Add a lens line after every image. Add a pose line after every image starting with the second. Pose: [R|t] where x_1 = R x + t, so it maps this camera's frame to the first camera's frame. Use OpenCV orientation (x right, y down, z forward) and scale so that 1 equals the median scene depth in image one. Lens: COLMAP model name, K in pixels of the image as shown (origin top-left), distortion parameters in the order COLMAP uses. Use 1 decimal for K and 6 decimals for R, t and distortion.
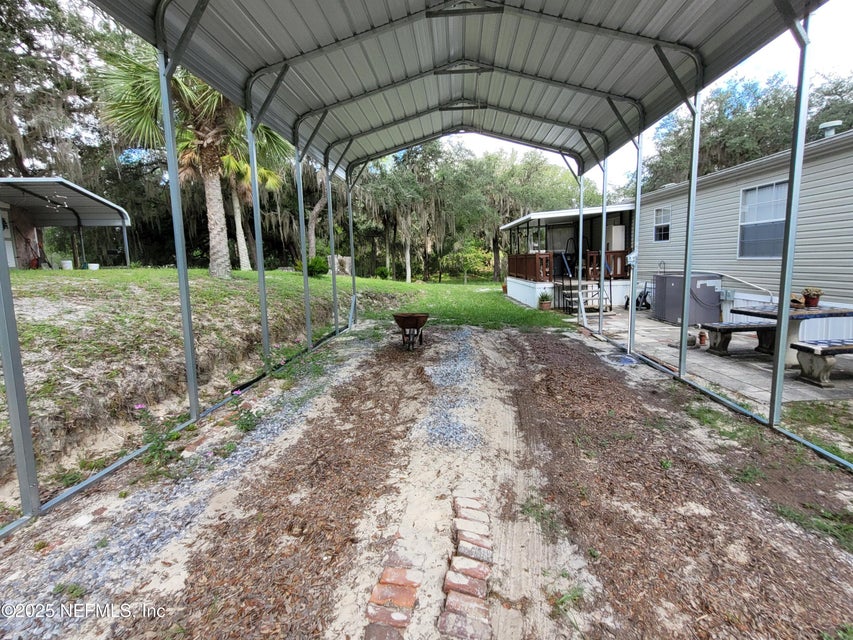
lens RADIAL K [[412.4, 0, 439.1], [0, 412.4, 307.8], [0, 0, 1]] dist [0.003137, -0.000234]
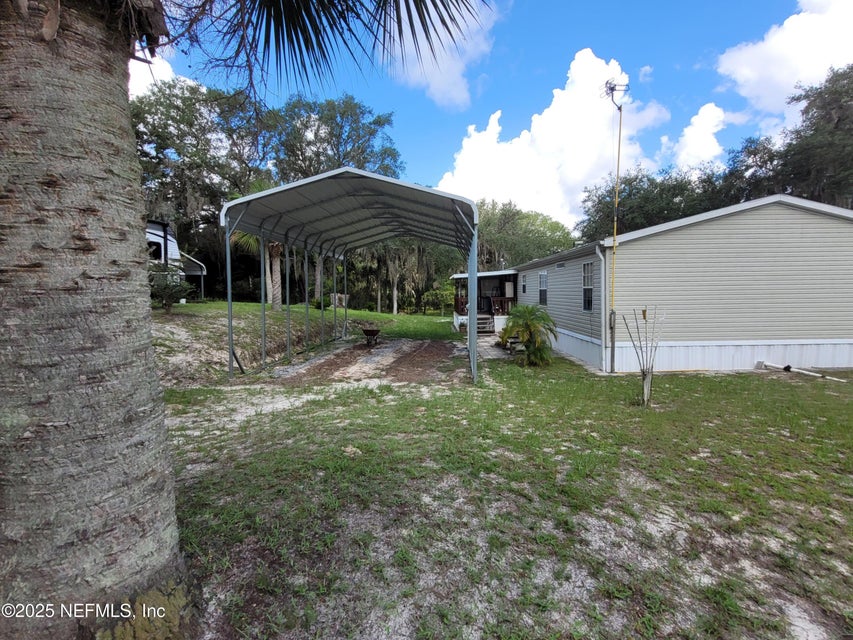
lens RADIAL K [[412.4, 0, 439.1], [0, 412.4, 307.8], [0, 0, 1]] dist [0.003137, -0.000234]
pose [[0.999830, 0.018265, 0.002411, 0.100347], [-0.018027, 0.996909, -0.076471, 0.022023], [-0.003801, 0.076414, 0.997069, -0.410879]]
